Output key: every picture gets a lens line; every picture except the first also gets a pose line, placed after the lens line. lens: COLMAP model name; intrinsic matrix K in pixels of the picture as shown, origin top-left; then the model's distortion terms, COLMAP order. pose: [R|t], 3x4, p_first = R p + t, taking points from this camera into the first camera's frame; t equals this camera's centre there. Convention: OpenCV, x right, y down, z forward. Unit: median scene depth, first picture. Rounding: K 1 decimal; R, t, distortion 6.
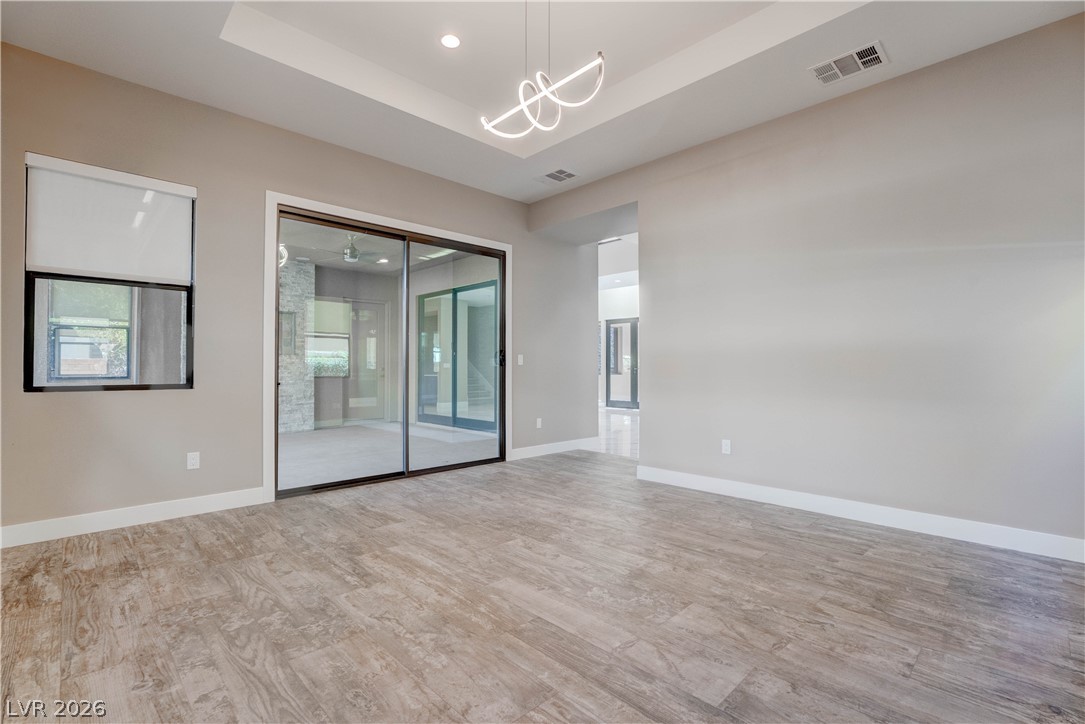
lens RADIAL K [[492.6, 0, 542.5], [0, 492.6, 363.1], [0, 0, 1]] dist [0.001611, 0.000154]
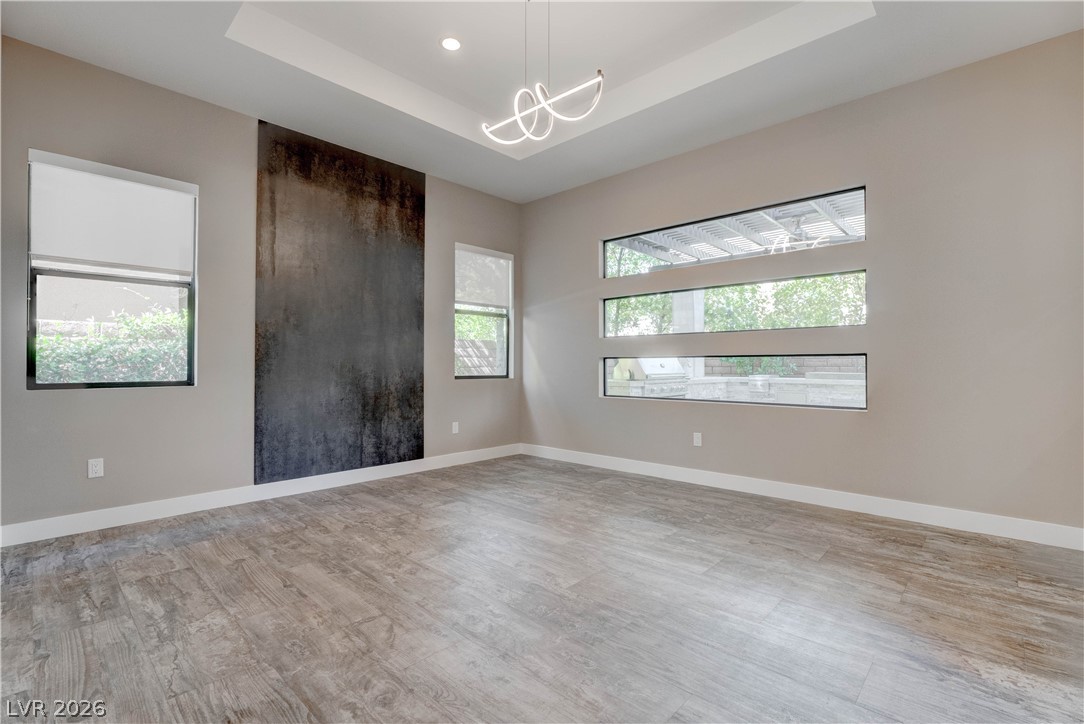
lens RADIAL K [[492.1, 0, 542.0], [0, 492.1, 362.9], [0, 0, 1]] dist [0.001611, 0.000154]
pose [[-0.999139, 0.000763, -0.041479, 0.023042], [0.001494, 0.999844, -0.017590, 0.022059], [0.041459, -0.017637, -0.998985, 2.099234]]
